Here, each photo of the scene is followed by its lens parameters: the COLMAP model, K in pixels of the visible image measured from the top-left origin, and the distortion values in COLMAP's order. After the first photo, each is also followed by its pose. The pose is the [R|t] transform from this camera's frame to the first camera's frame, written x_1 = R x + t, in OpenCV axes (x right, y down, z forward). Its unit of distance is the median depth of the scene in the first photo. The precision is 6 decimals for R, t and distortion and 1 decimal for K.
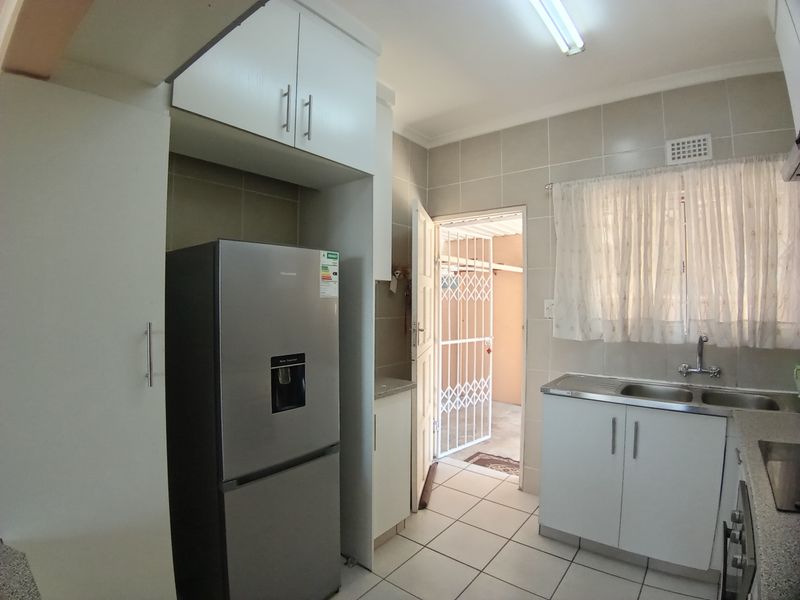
lens RADIAL K [[398.2, 0, 403.0], [0, 398.2, 301.0], [0, 0, 1]] dist [-0.076172, 0.000565]
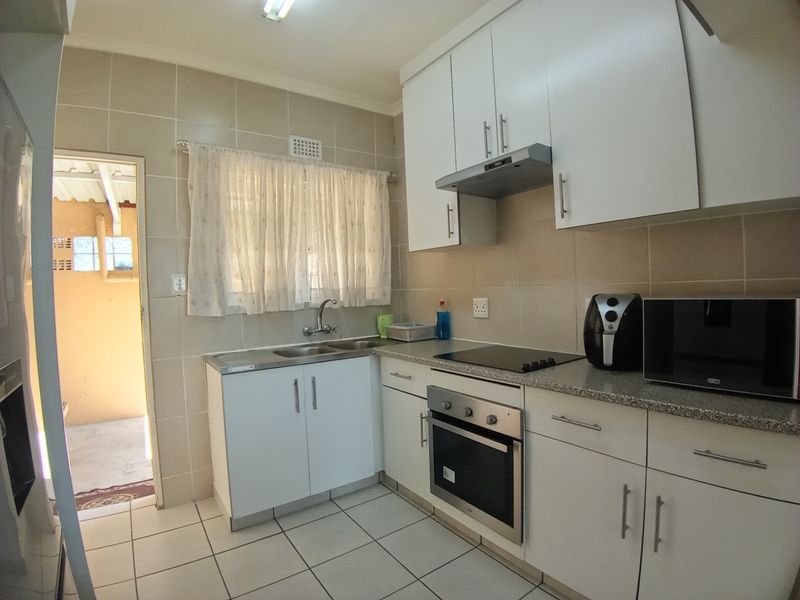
lens RADIAL K [[398.2, 0, 383.0], [0, 398.2, 296.4], [0, 0, 1]] dist [-0.076172, 0.000565]
pose [[0.303338, -0.035346, 0.952227, -0.375036], [0.034441, 0.999066, 0.026114, 0.047132], [-0.952260, 0.024874, 0.304272, 0.383842]]
